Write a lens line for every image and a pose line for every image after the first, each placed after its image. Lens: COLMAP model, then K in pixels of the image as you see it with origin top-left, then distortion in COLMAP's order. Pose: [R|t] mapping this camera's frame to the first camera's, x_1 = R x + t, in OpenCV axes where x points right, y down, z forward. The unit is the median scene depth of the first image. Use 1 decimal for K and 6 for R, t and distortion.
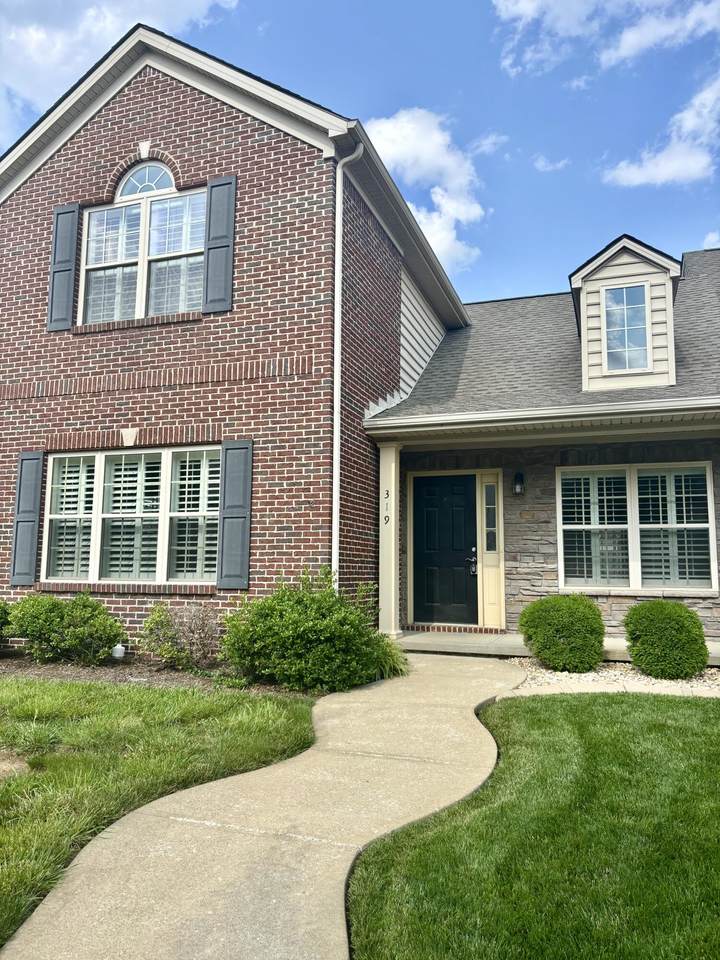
lens RADIAL K [[779.0, 0, 360.0], [0, 779.0, 480.0], [0, 0, 1]] dist [0.016222, -0.001779]
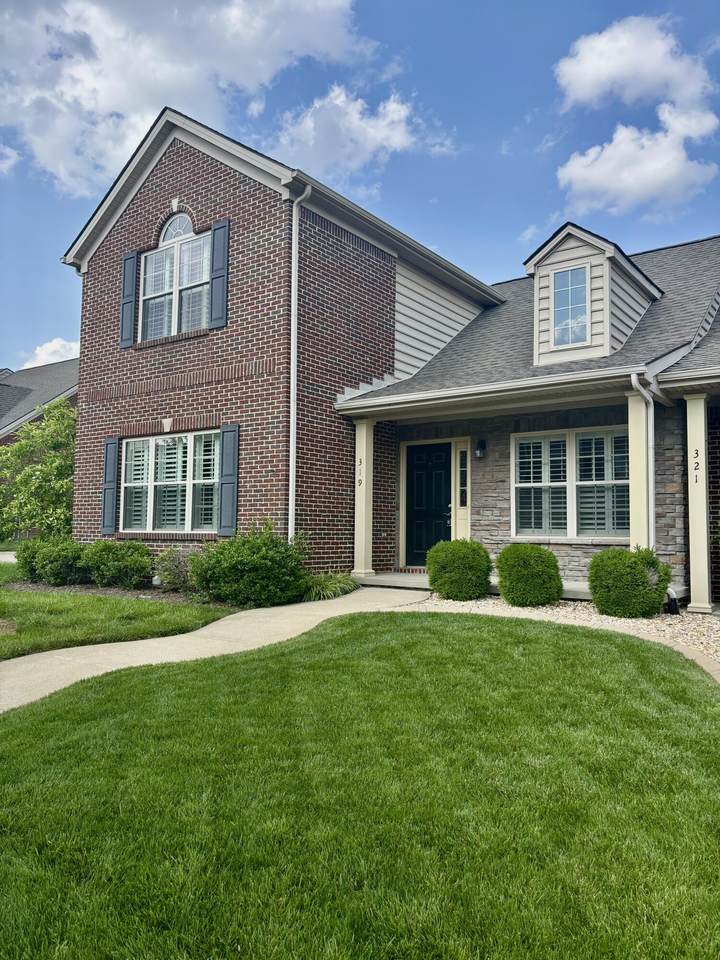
lens RADIAL K [[779.0, 0, 360.0], [0, 779.0, 480.0], [0, 0, 1]] dist [0.016222, -0.001779]
pose [[0.952380, -0.020176, -0.304245, 0.412283], [0.036404, 0.998195, 0.047760, -0.011831], [0.302733, -0.056561, 0.951396, -0.181728]]
